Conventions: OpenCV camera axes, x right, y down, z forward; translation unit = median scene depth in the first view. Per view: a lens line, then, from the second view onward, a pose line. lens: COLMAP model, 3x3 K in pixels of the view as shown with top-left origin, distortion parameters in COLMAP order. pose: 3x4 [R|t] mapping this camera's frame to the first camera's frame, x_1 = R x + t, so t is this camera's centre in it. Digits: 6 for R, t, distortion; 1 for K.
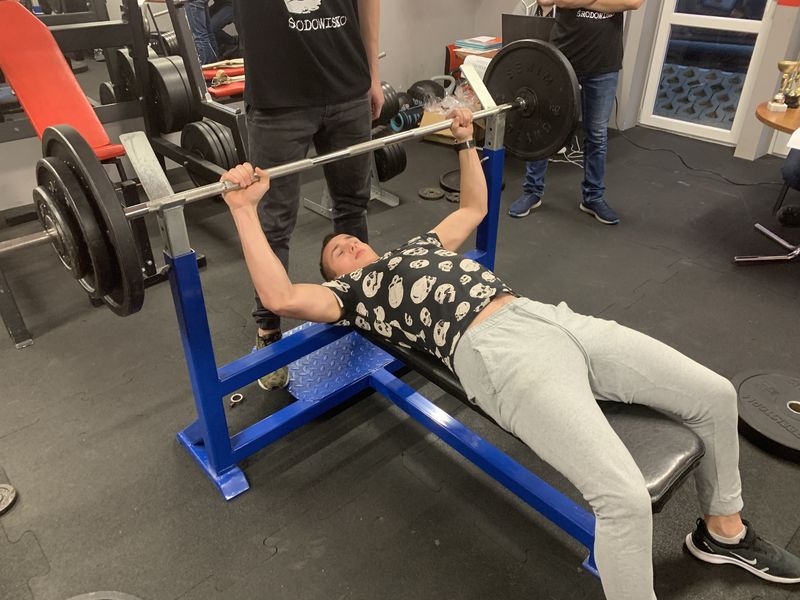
lens RADIAL K [[606.9, 0, 403.1], [0, 606.9, 293.2], [0, 0, 1]] dist [0.019954, -0.019512]
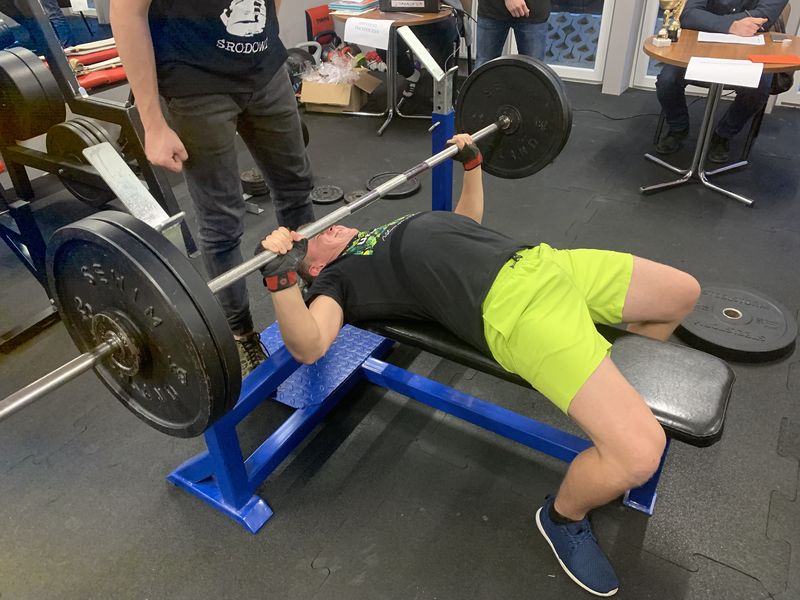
lens RADIAL K [[606.9, 0, 399.9], [0, 606.9, 293.0], [0, 0, 1]] dist [0.019954, -0.019512]
pose [[0.960529, -0.180696, 0.211500, -0.153764], [0.169107, 0.982978, 0.071807, -0.032141], [-0.220875, -0.033207, 0.974737, 0.052841]]
